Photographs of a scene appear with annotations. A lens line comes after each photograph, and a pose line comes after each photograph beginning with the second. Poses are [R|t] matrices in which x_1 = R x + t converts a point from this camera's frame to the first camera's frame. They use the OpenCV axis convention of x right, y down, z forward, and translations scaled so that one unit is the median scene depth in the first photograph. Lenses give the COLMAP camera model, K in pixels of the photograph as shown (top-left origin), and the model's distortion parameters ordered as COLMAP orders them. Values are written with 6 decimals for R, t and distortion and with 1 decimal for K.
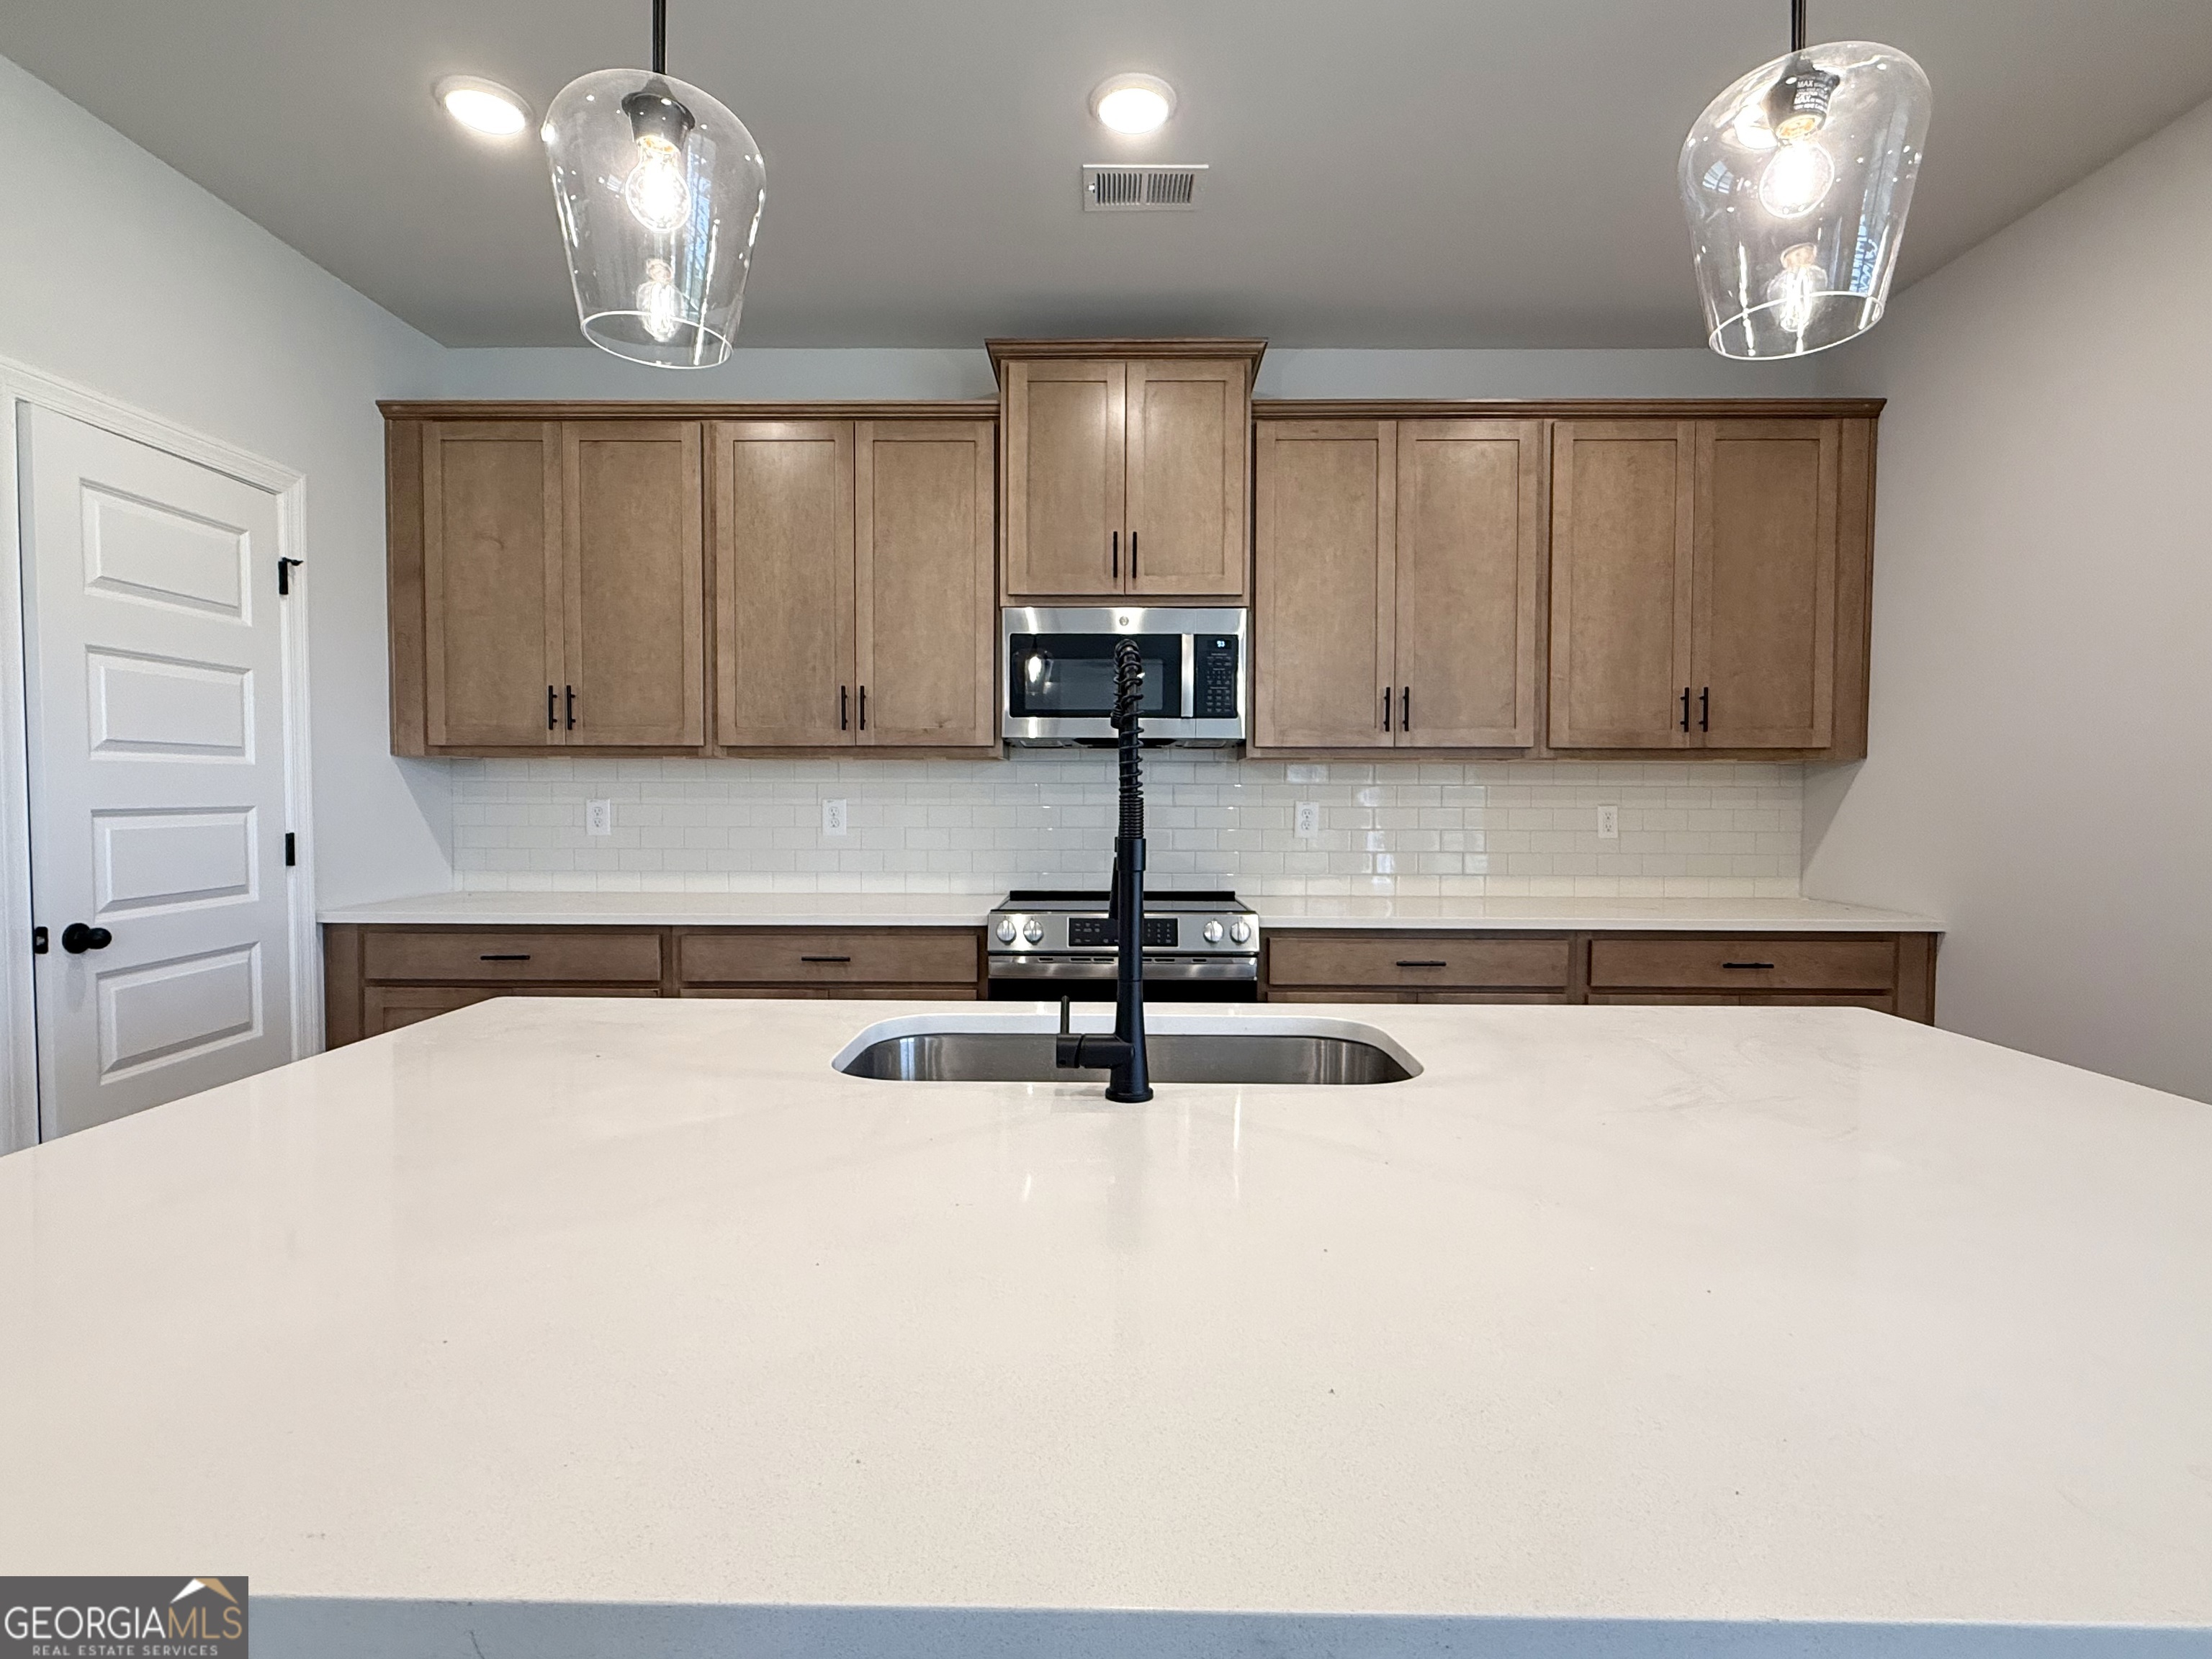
lens RADIAL K [[1080.0, 0, 1113.7], [0, 1080.0, 831.0], [0, 0, 1]] dist [-0.010851, 0.004252]
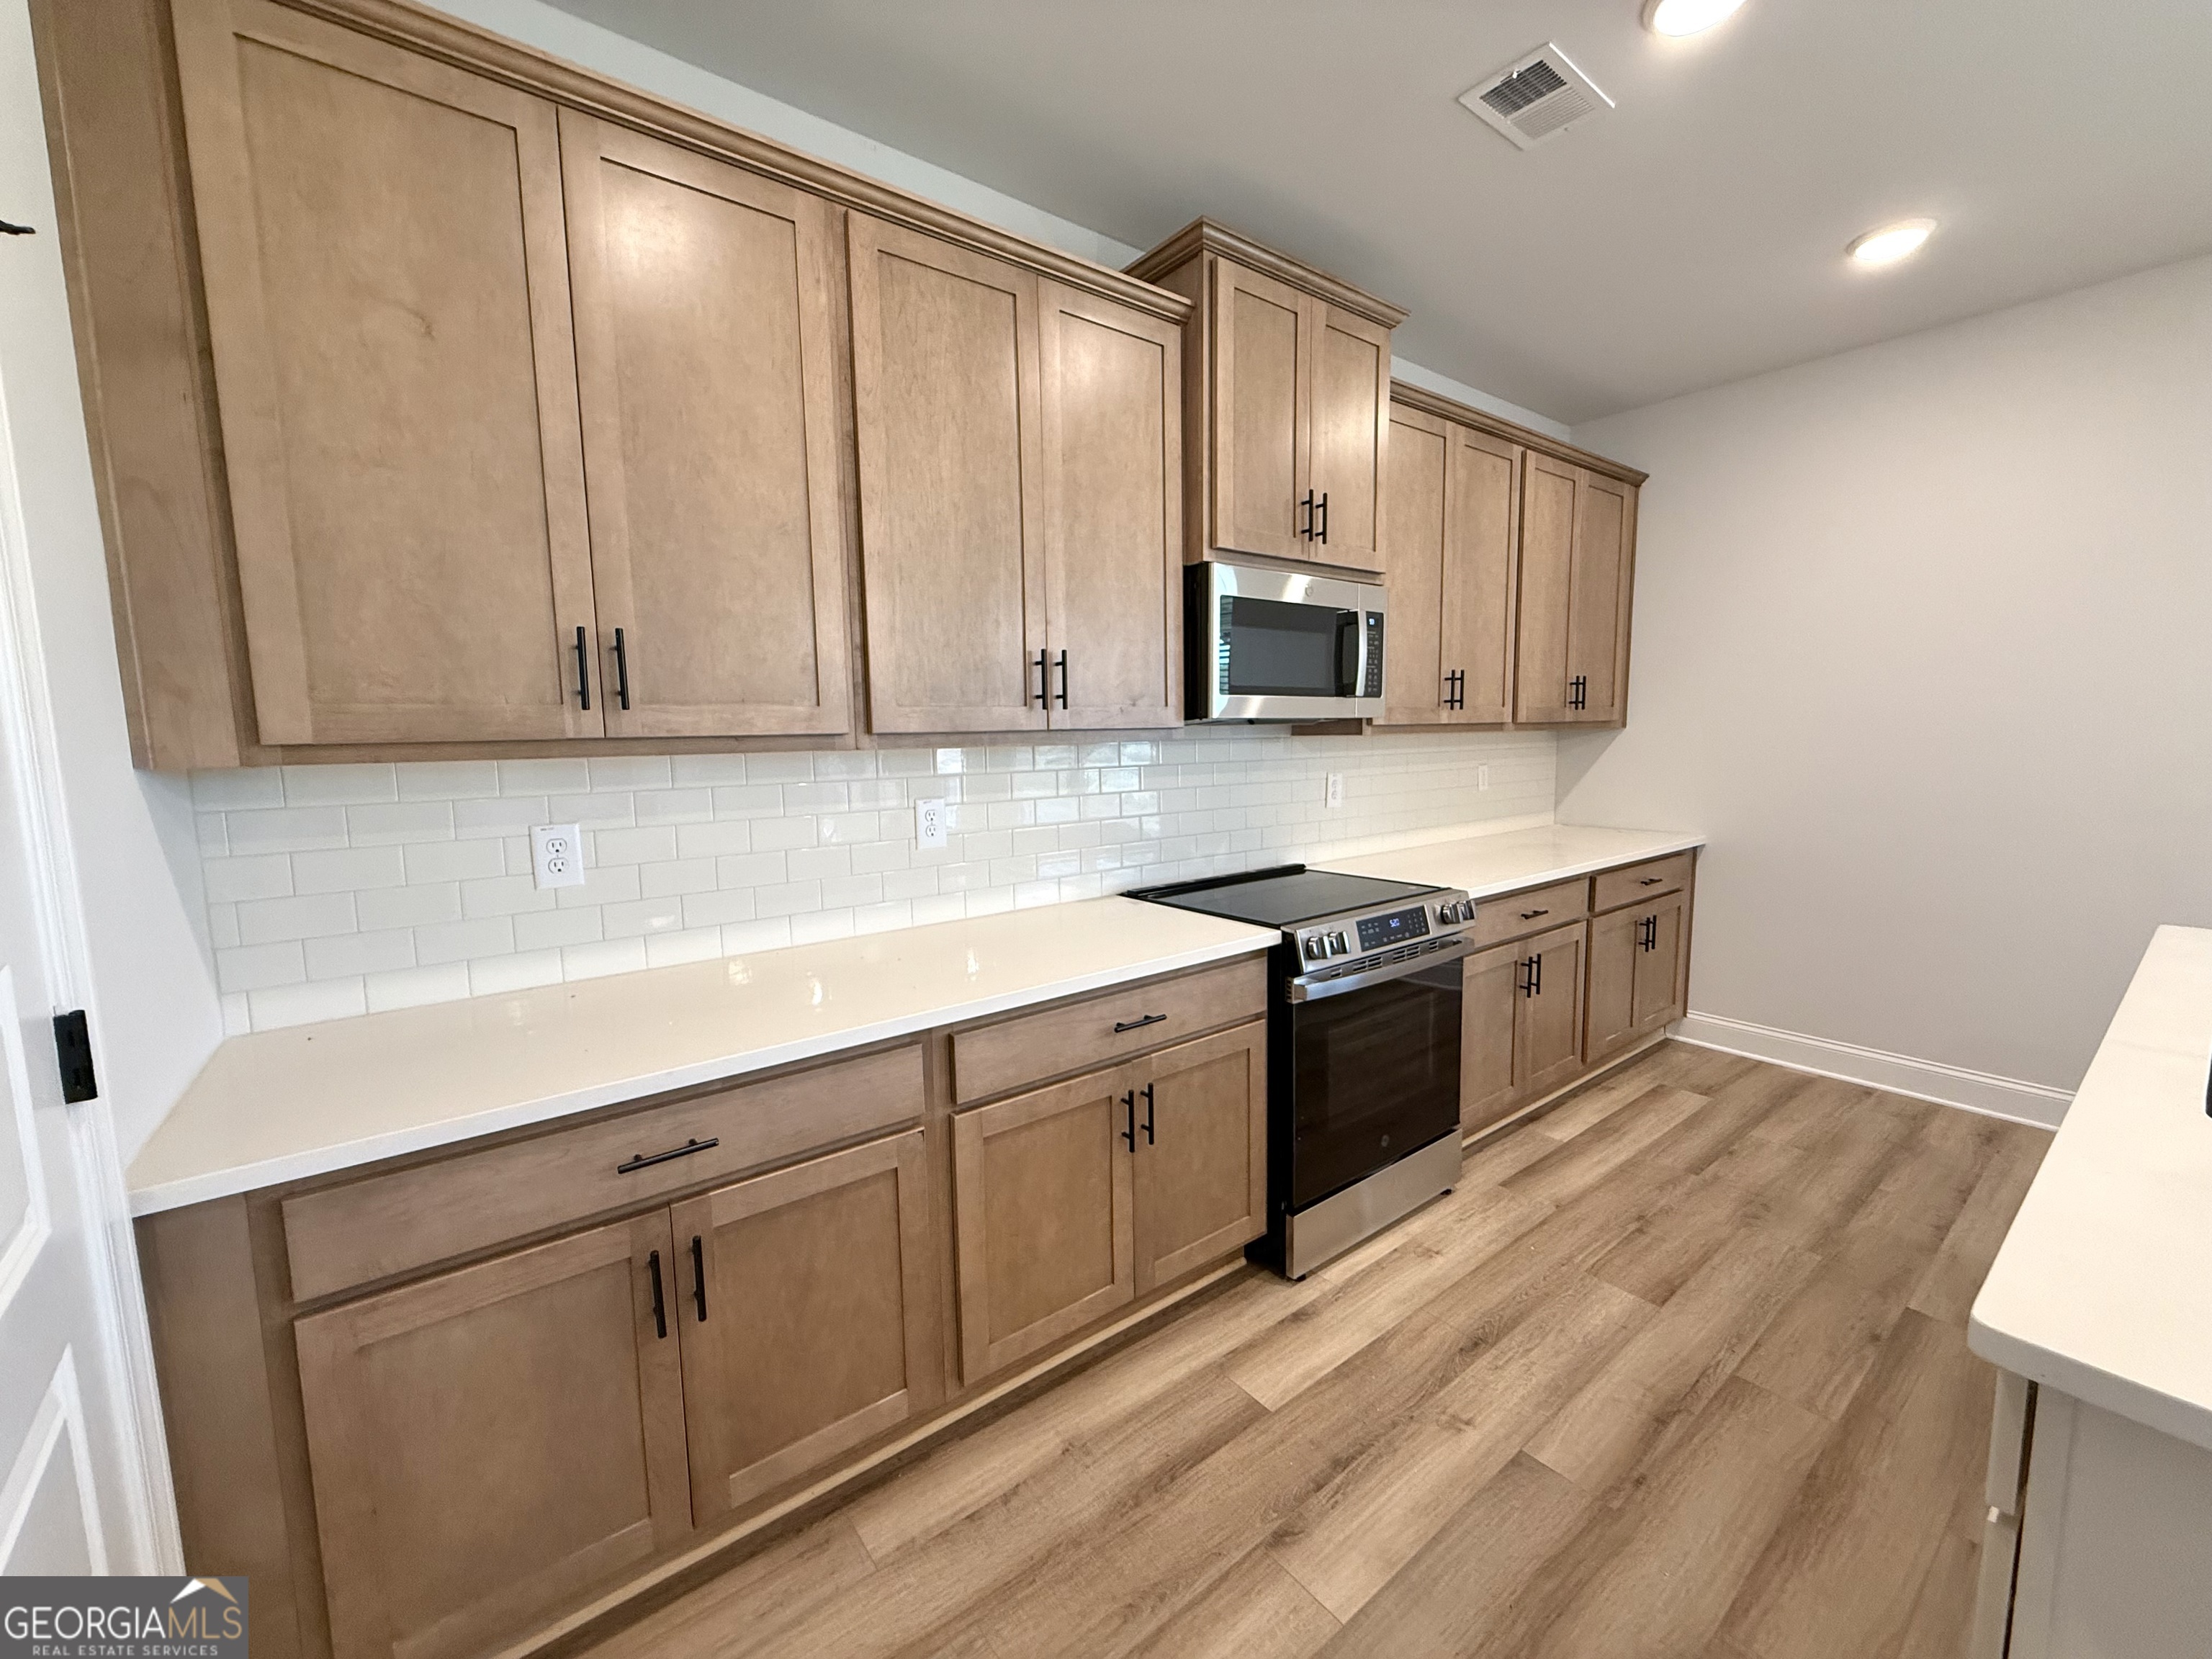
lens RADIAL K [[881.8, 0, 1101.2], [0, 881.8, 829.3], [0, 0, 1]] dist [-0.002463, 0.000550]
pose [[0.790426, -0.084559, 0.606693, -0.590874], [0.038900, 0.995356, 0.088049, -0.063571], [-0.611321, -0.045995, 0.790045, 0.494885]]
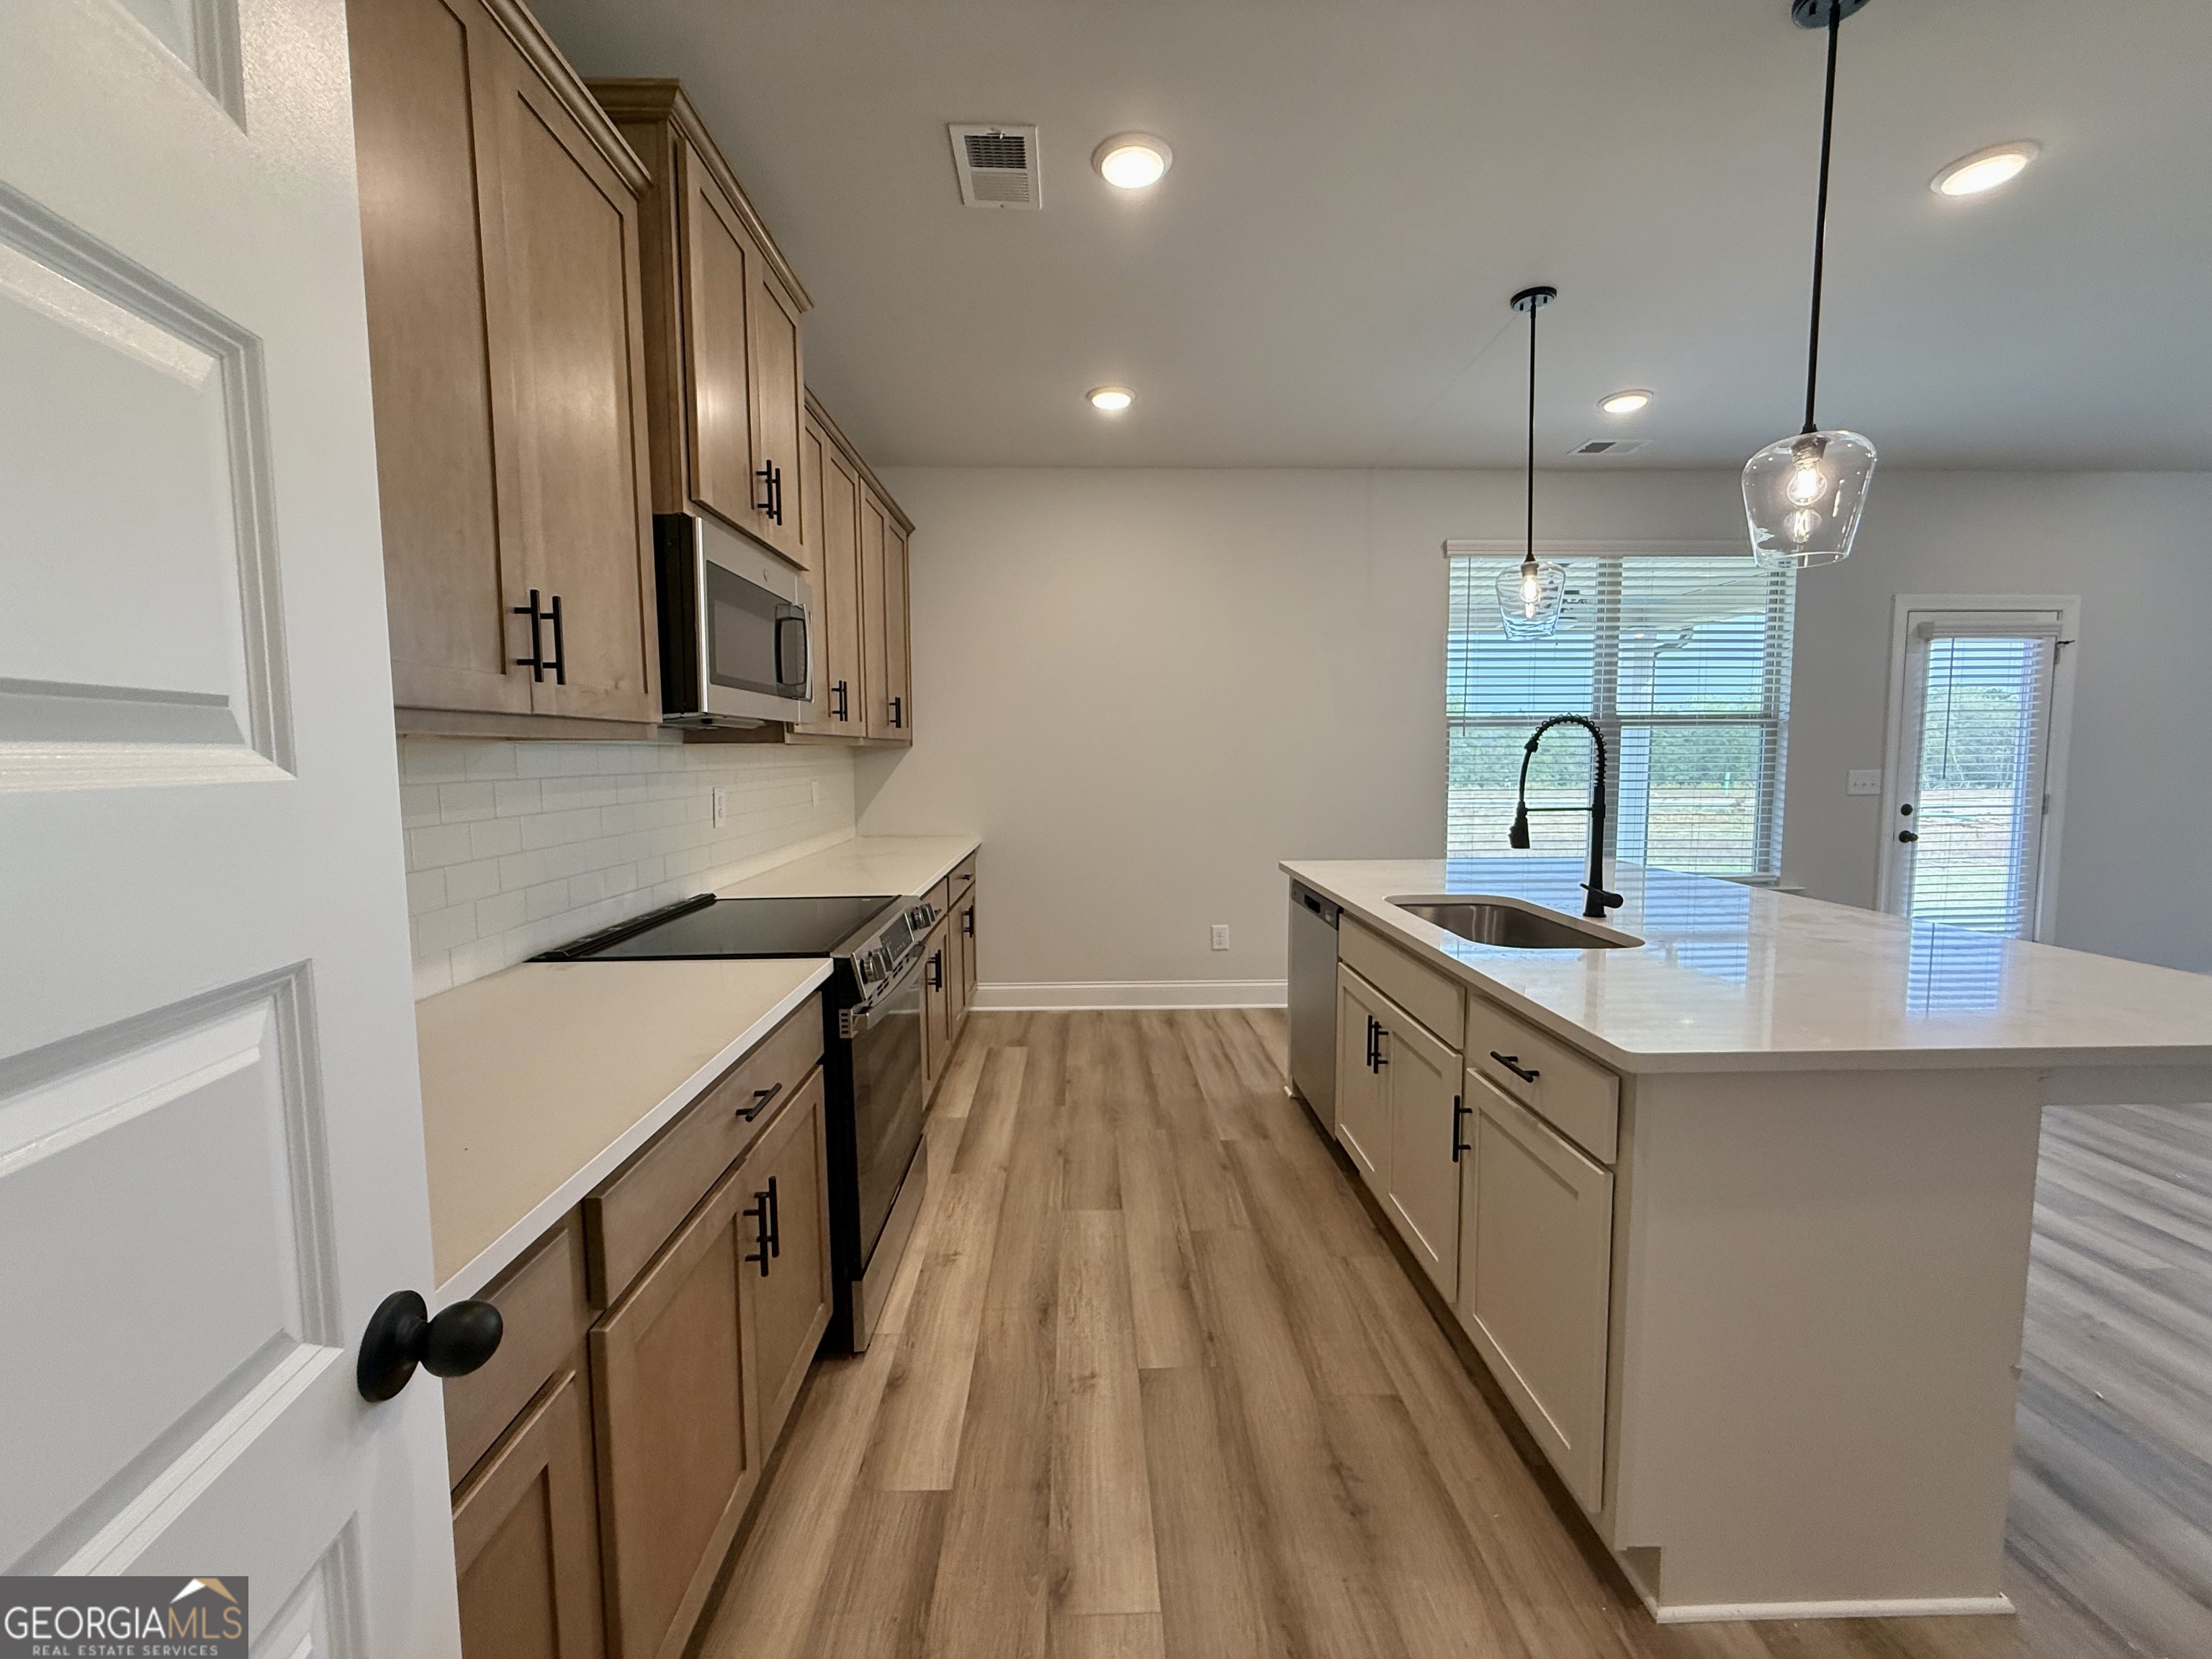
lens RADIAL K [[881.8, 0, 1106.5], [0, 881.8, 828.8], [0, 0, 1]] dist [-0.002463, 0.000550]
pose [[-0.033864, -0.089905, 0.995374, -0.657974], [0.038059, 0.995107, 0.091176, -0.054330], [-0.998702, 0.040970, -0.030277, 0.757080]]
